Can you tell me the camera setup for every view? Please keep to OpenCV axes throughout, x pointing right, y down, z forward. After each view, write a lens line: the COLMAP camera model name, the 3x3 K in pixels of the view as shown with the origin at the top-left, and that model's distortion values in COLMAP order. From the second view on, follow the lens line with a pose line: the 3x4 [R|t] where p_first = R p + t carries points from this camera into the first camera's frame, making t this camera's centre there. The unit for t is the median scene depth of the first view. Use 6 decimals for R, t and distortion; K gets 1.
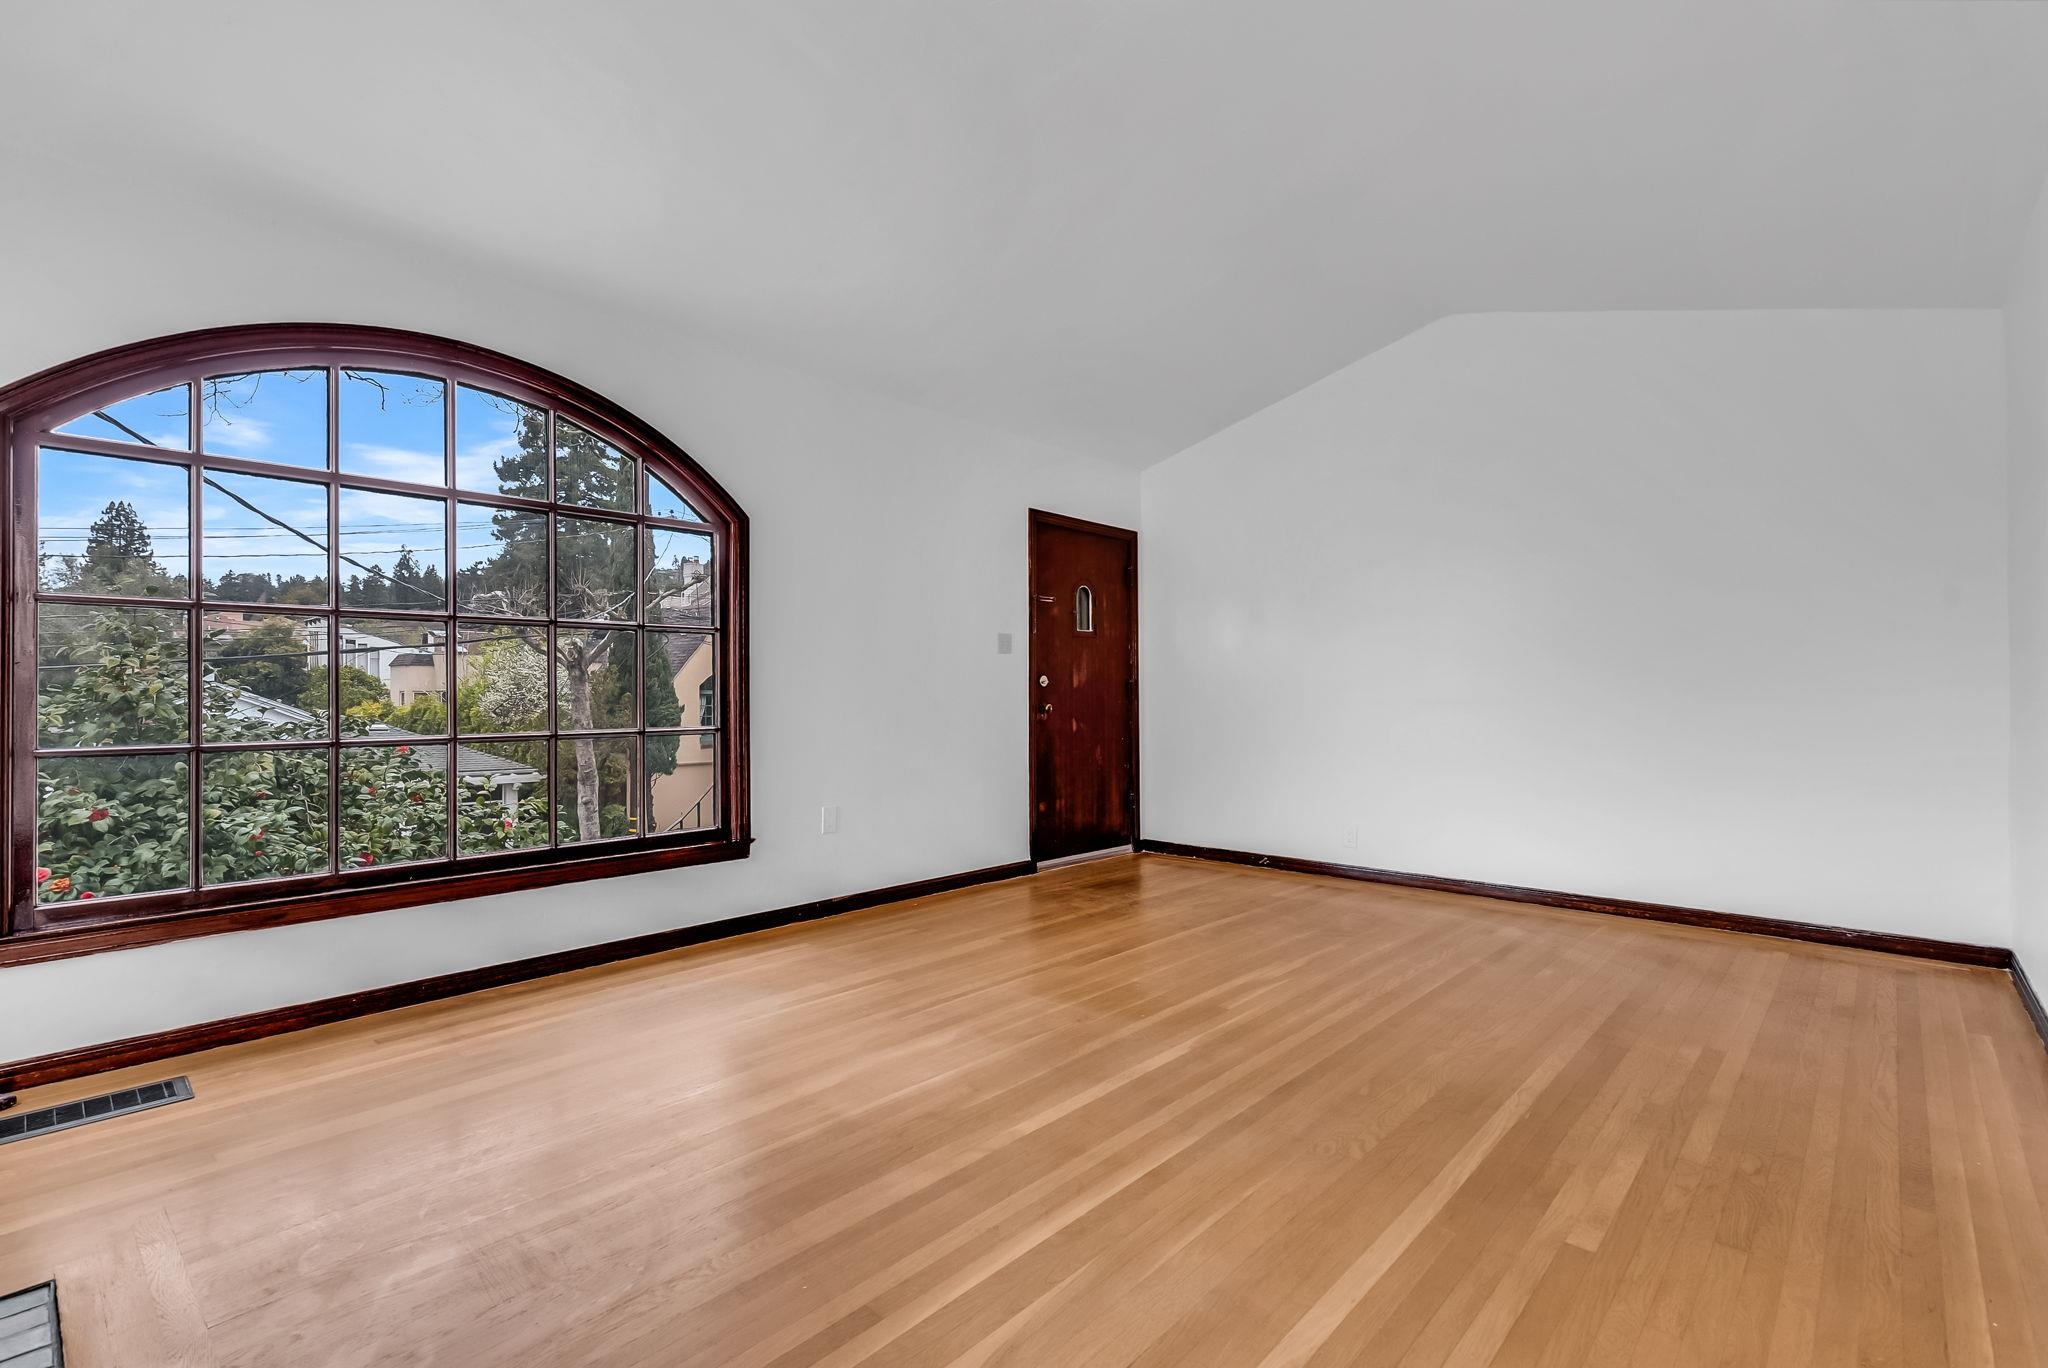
lens RADIAL K [[933.1, 0, 1024.0], [0, 933.1, 684.0], [0, 0, 1]] dist [-0.007223, 0.000853]
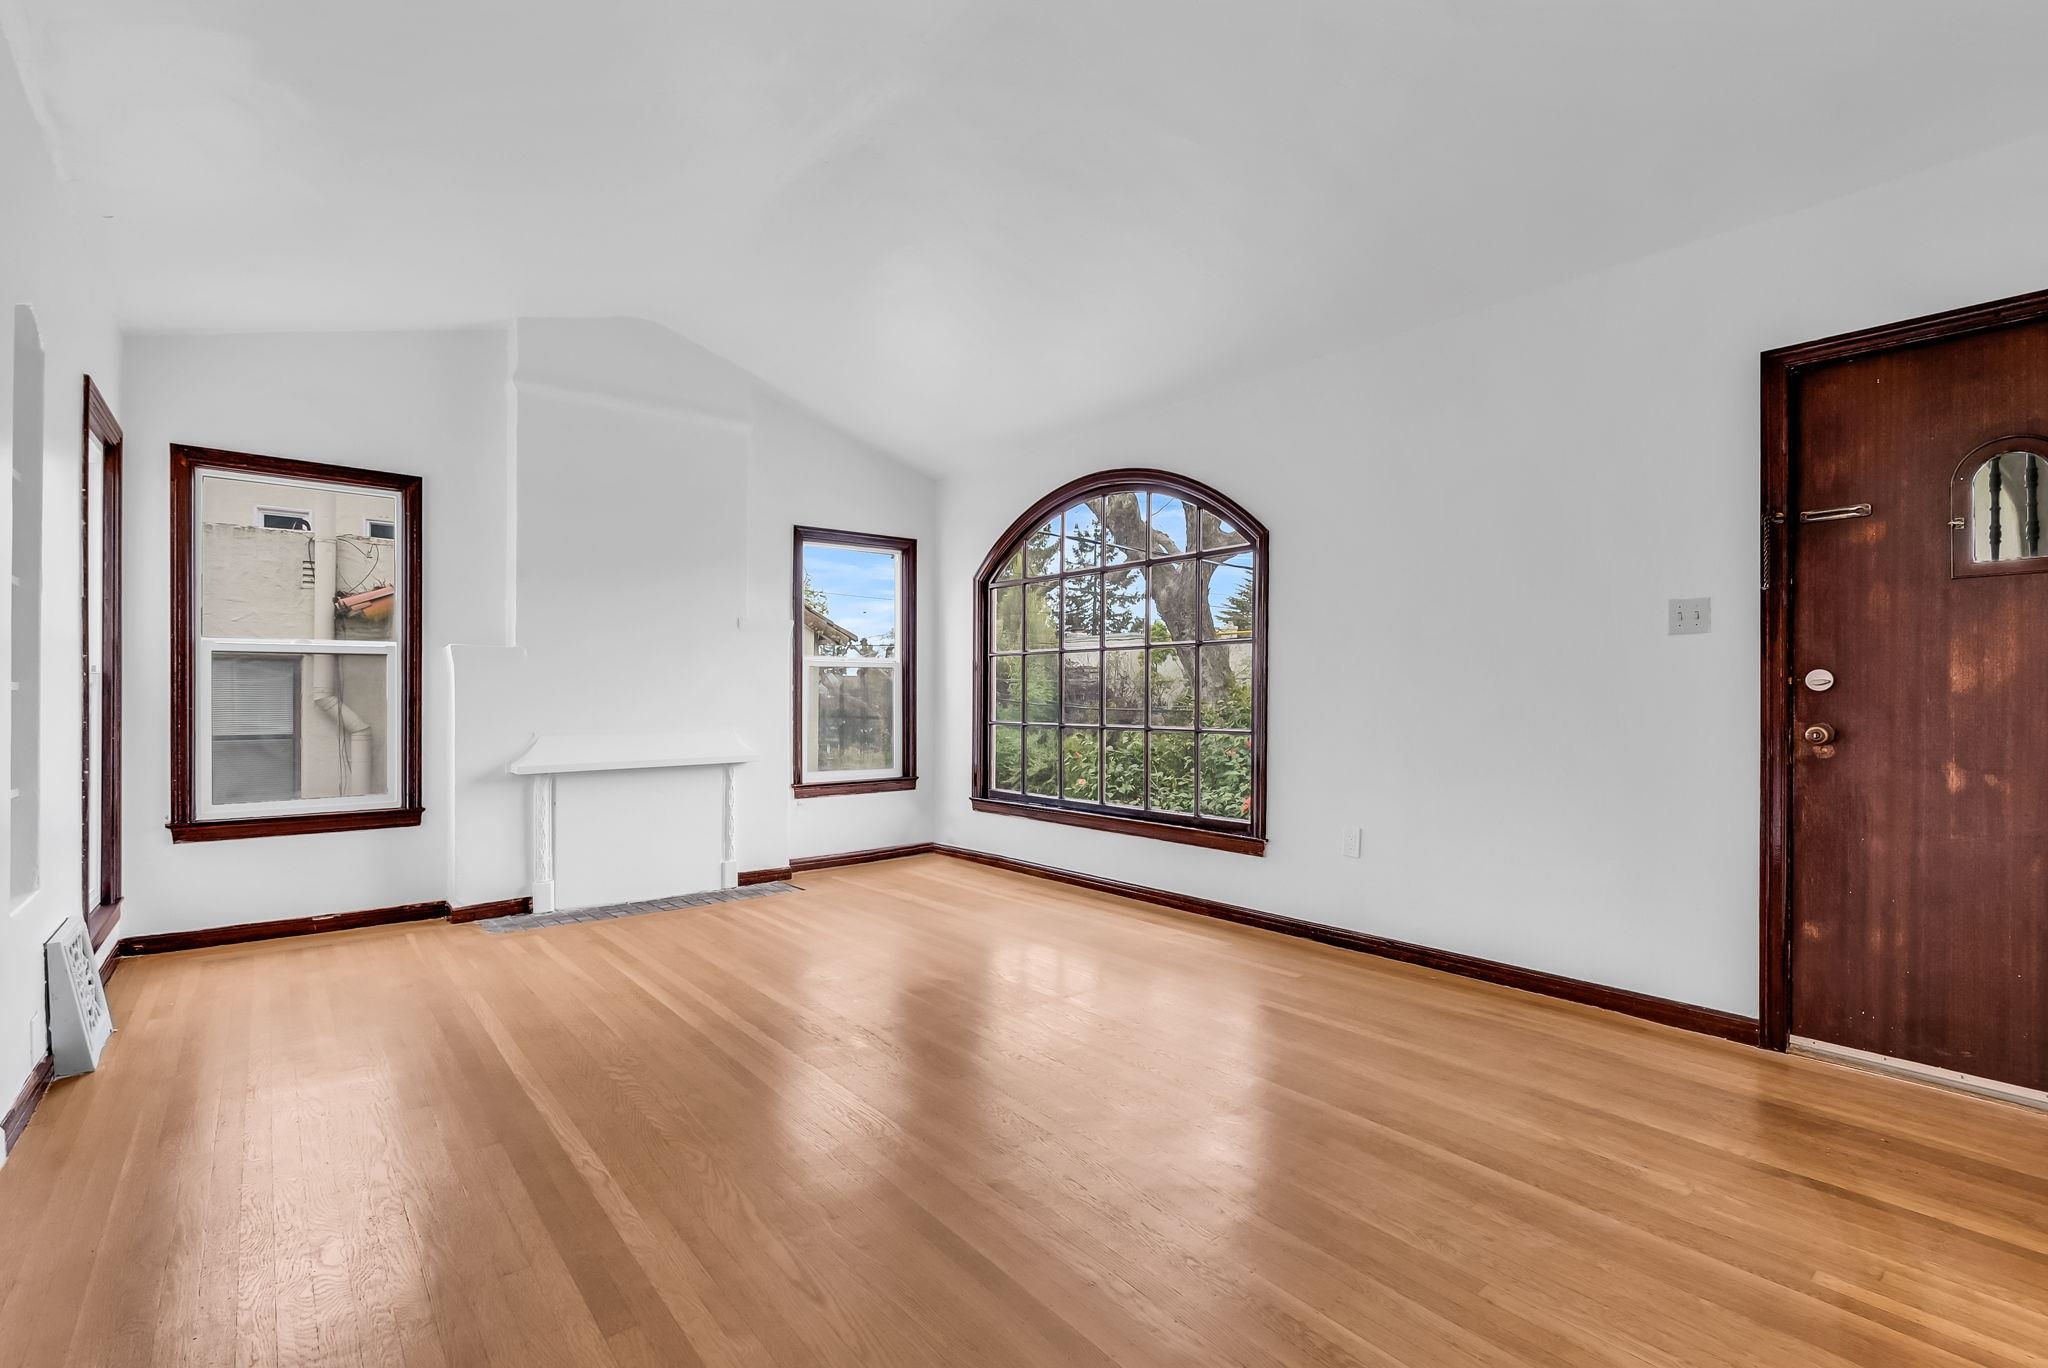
lens RADIAL K [[933.1, 0, 1024.0], [0, 933.1, 684.0], [0, 0, 1]] dist [-0.007223, 0.000853]
pose [[-0.132056, -0.012267, -0.991166, 0.764658], [0.002762, 0.999915, -0.012744, 0.005492], [0.991238, -0.004420, -0.132011, 0.861990]]
